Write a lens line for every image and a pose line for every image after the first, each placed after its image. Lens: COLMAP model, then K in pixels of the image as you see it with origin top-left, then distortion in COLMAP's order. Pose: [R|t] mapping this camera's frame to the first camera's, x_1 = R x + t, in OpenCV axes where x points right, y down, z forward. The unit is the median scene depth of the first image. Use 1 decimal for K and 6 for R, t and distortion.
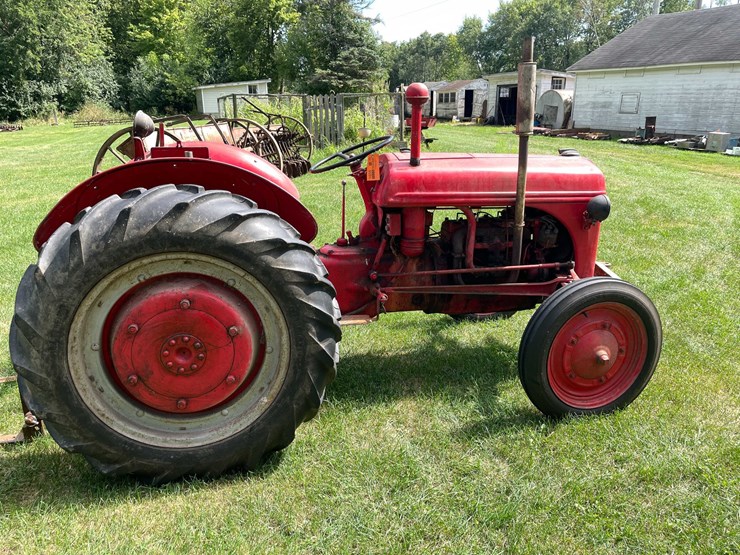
lens RADIAL K [[561.5, 0, 370.3], [0, 561.5, 272.7], [0, 0, 1]] dist [0.086943, -0.117972]
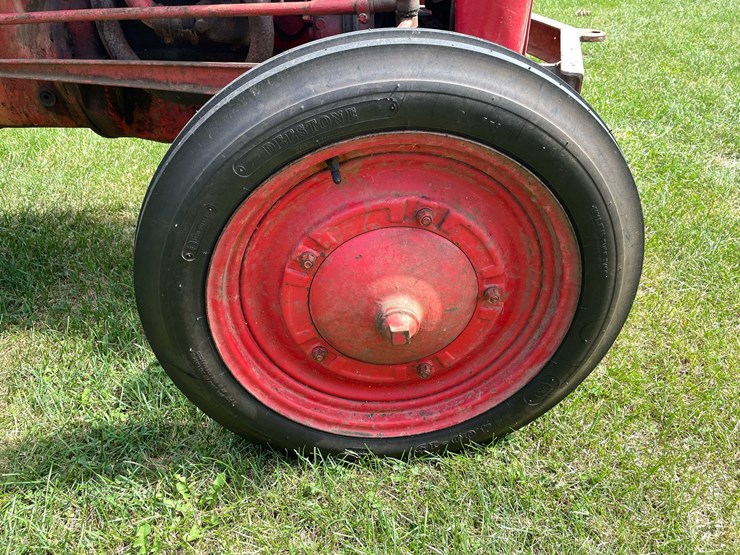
lens RADIAL K [[561.5, 0, 370.3], [0, 561.5, 272.7], [0, 0, 1]] dist [0.086943, -0.117972]
pose [[0.982423, 0.109527, -0.151157, 0.532090], [-0.057954, 0.948717, 0.310768, 0.040044], [0.177443, -0.296546, 0.938389, 0.879609]]
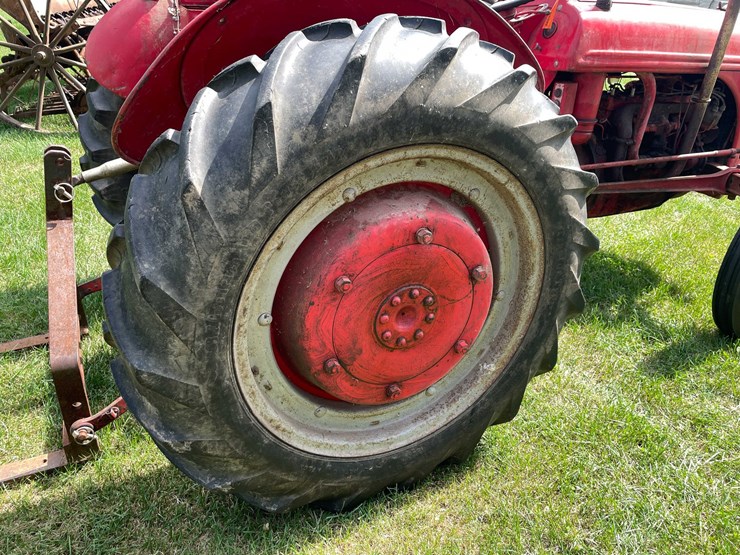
lens RADIAL K [[561.5, 0, 370.3], [0, 561.5, 272.7], [0, 0, 1]] dist [0.086943, -0.117972]
pose [[0.968009, -0.075189, 0.239386, -0.498692], [0.029134, 0.981274, 0.190400, -0.018712], [-0.249219, -0.177335, 0.952073, 0.435096]]
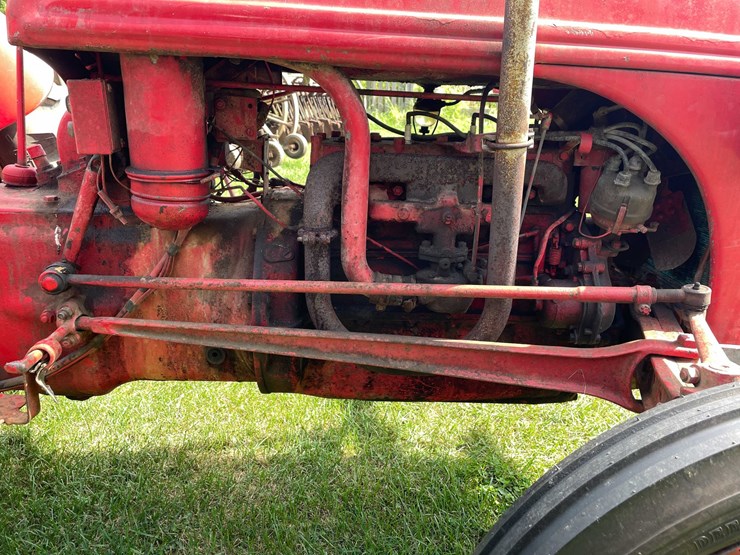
lens RADIAL K [[564.2, 0, 379.8], [0, 564.2, 258.5], [0, 0, 1]] dist [0.076597, -0.119444]
pose [[0.985024, 0.076587, -0.154472, 0.322776], [-0.076328, 0.997054, 0.007618, -0.031824], [0.154600, 0.004287, 0.987968, 0.930977]]
